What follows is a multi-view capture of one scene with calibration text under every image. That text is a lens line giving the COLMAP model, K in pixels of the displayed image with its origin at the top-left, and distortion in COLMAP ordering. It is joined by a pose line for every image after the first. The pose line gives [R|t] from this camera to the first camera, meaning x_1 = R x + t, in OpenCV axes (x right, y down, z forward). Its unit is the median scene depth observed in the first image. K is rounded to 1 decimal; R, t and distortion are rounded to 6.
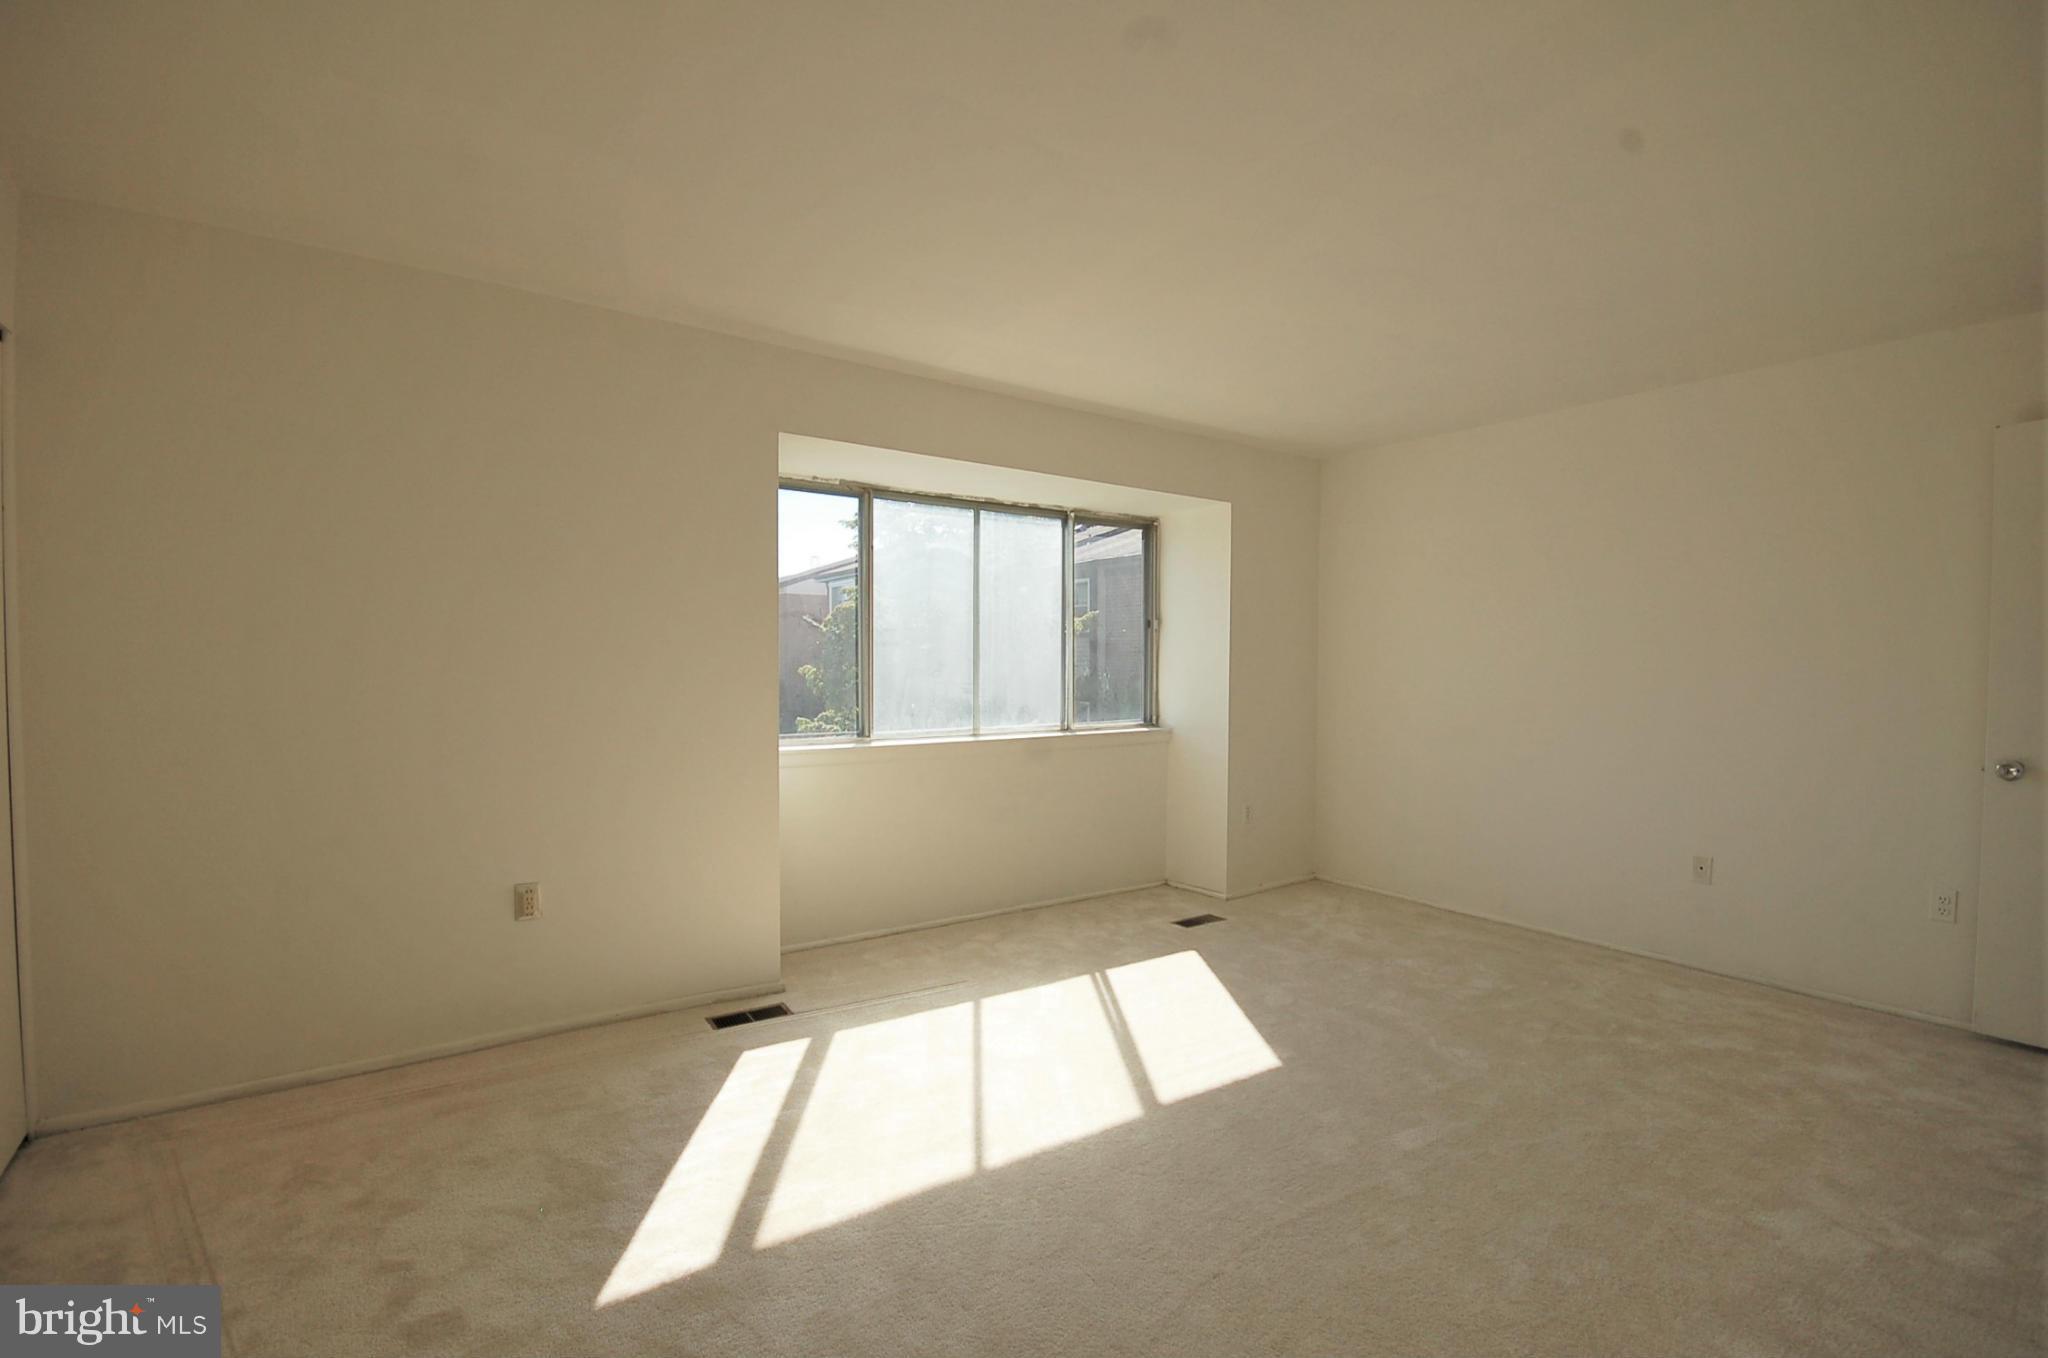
lens RADIAL K [[918.0, 0, 1024.0], [0, 918.0, 679.0], [0, 0, 1]] dist [0.000003, -0.000224]
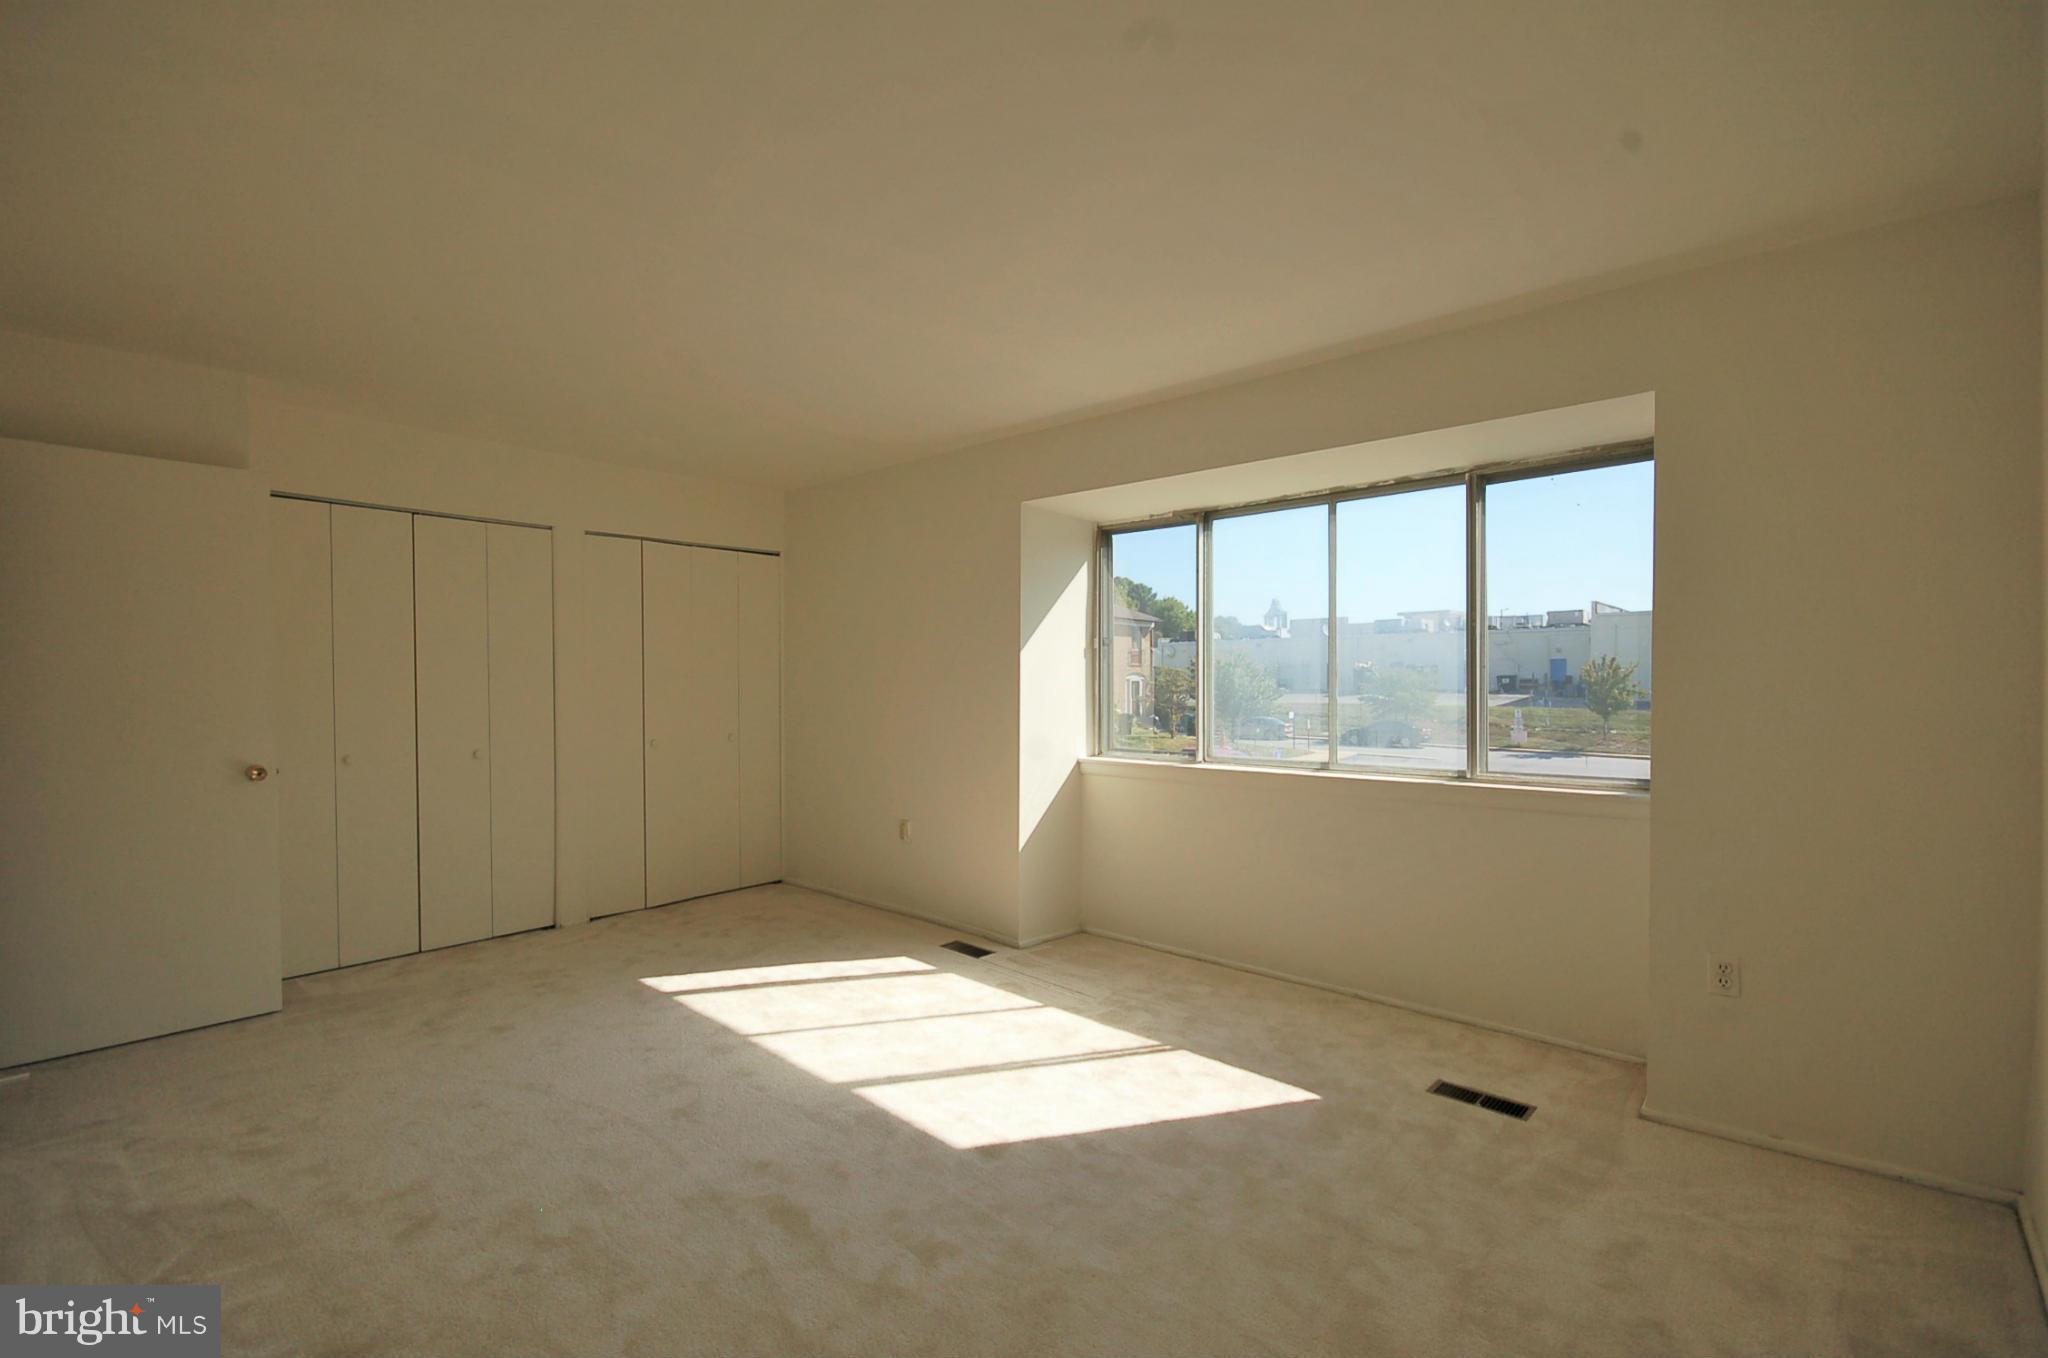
lens RADIAL K [[918.0, 0, 1024.0], [0, 918.0, 679.0], [0, 0, 1]] dist [0.000003, -0.000224]
pose [[0.210431, -0.013746, -0.977512, 0.884614], [-0.017824, 0.999681, -0.017895, -0.002362], [0.977446, 0.021189, 0.210119, 0.679299]]
